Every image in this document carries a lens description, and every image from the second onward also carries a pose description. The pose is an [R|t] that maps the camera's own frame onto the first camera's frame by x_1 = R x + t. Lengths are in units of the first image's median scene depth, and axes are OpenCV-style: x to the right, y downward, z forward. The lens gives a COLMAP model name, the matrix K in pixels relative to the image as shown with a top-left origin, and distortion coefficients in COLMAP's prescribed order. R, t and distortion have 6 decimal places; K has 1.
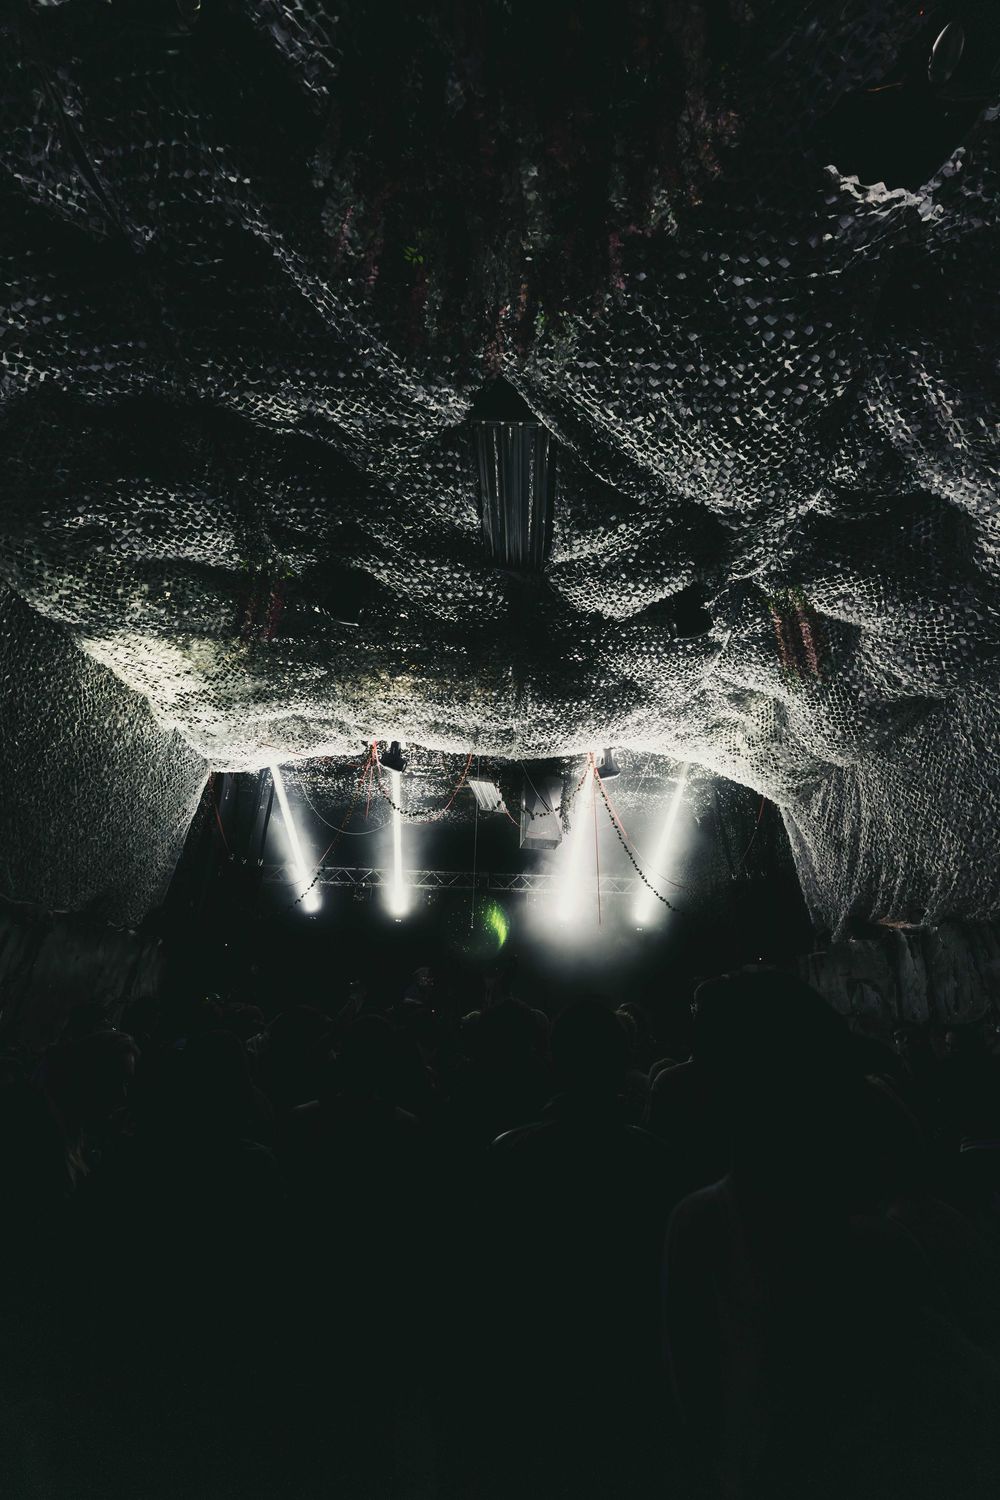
lens RADIAL K [[601.6, 0, 502.4], [0, 601.6, 748.4], [0, 0, 1]] dist [-0.002032, -0.000232]
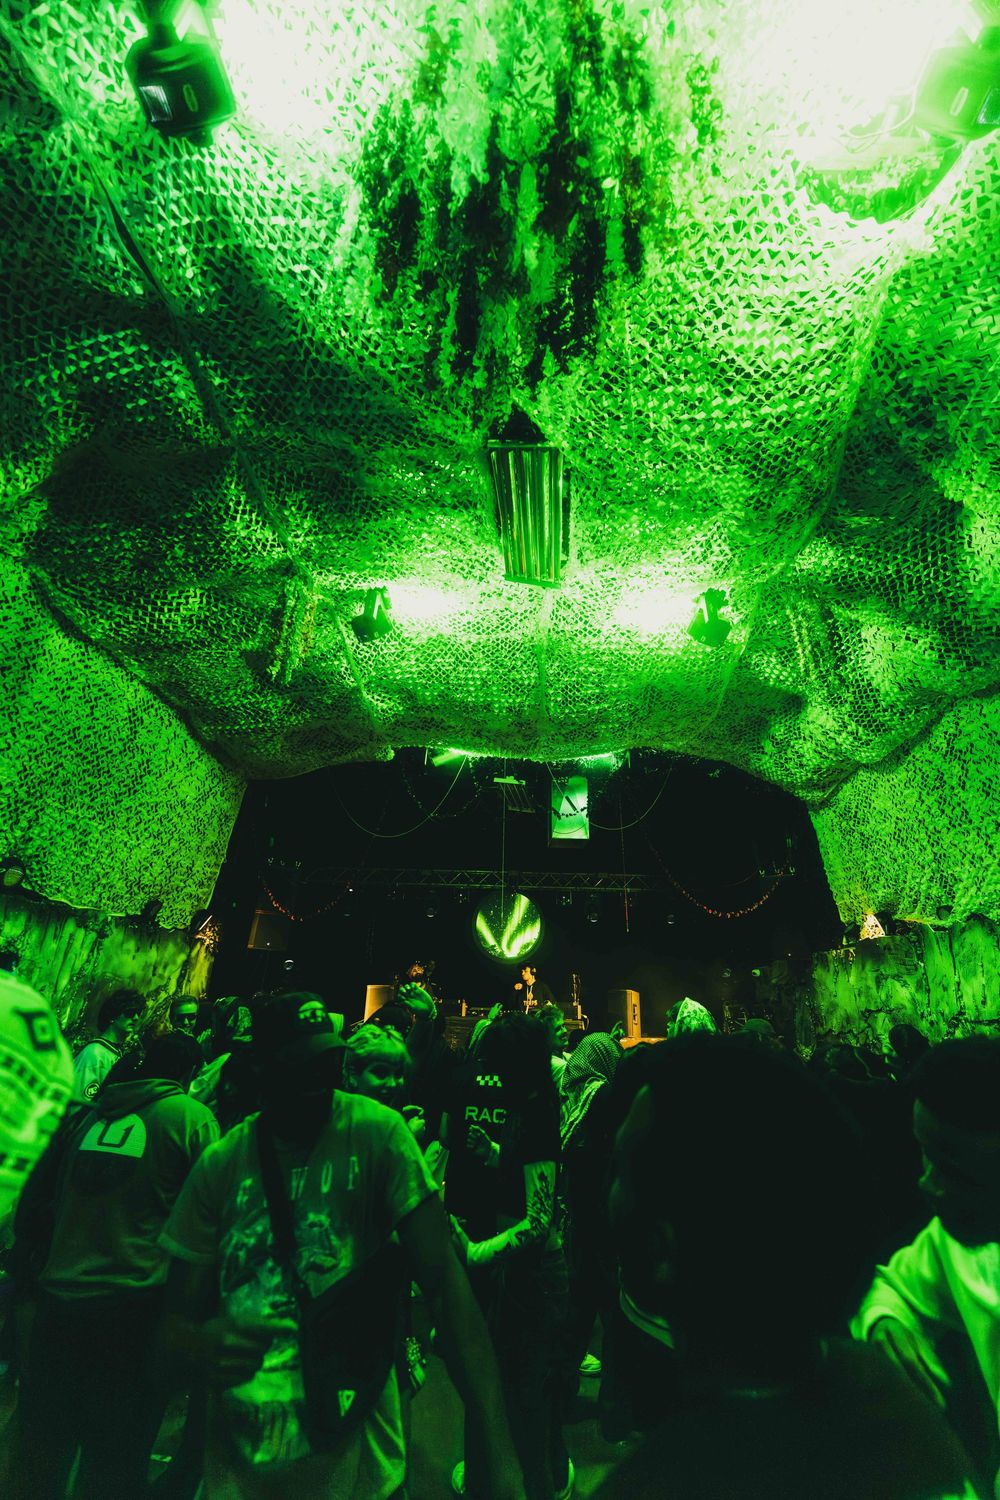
lens RADIAL K [[601.6, 0, 501.2], [0, 601.6, 749.9], [0, 0, 1]] dist [-0.002032, -0.000232]
pose [[0.998506, -0.022207, -0.049935, 0.010860], [0.022685, 0.999702, 0.009041, -0.022162], [0.049719, -0.010160, 0.998712, -0.043210]]
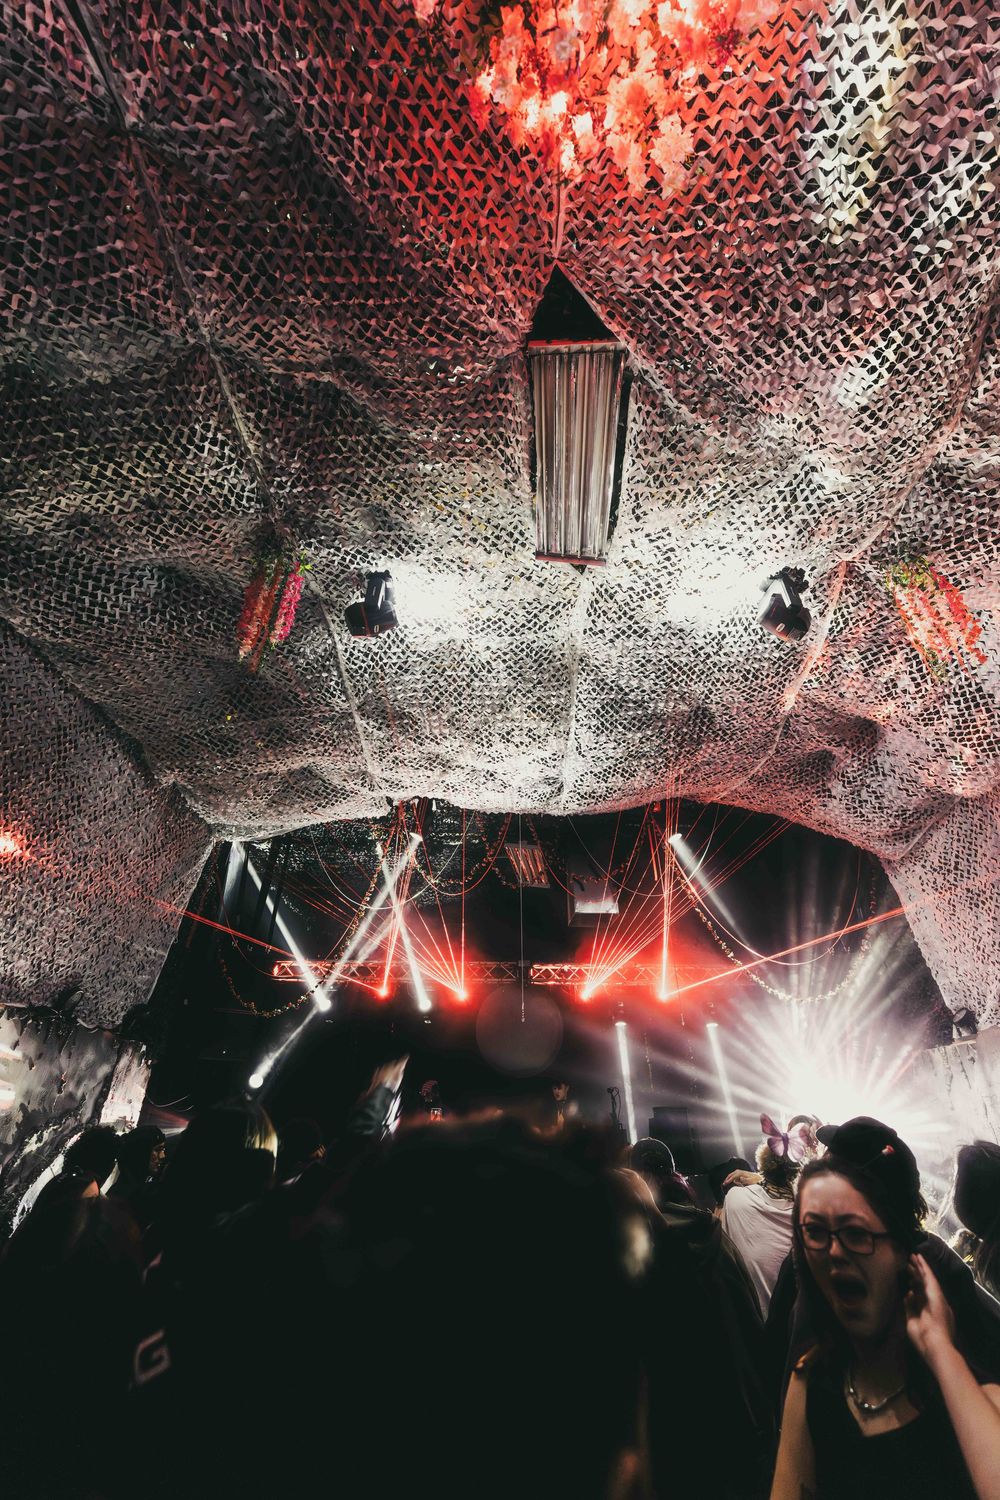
lens RADIAL K [[601.6, 0, 502.5], [0, 601.6, 747.9], [0, 0, 1]] dist [-0.002032, -0.000232]
pose [[0.999023, -0.036346, -0.025127, -0.072852], [0.031776, 0.986110, -0.163026, 0.110465], [0.030703, 0.162068, 0.986302, 0.231376]]
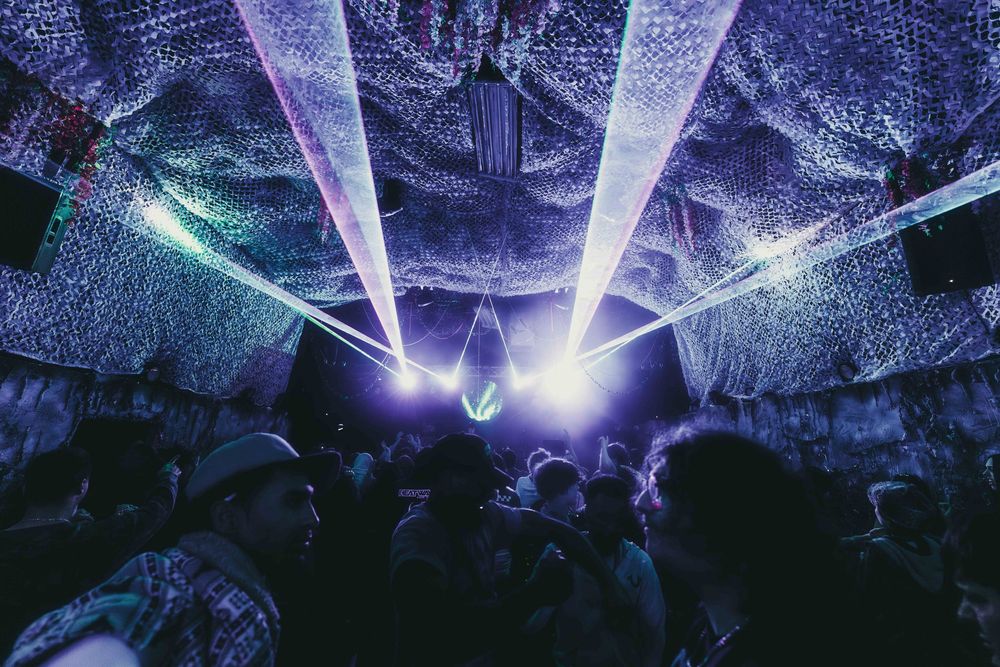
lens RADIAL K [[401.0, 0, 497.3], [0, 401.0, 332.9], [0, 0, 1]] dist [-0.002032, -0.000232]
pose [[0.999815, -0.018383, -0.005684, 0.019476], [0.018968, 0.991273, 0.130457, -0.041303], [0.003236, -0.130540, 0.991438, -0.073815]]
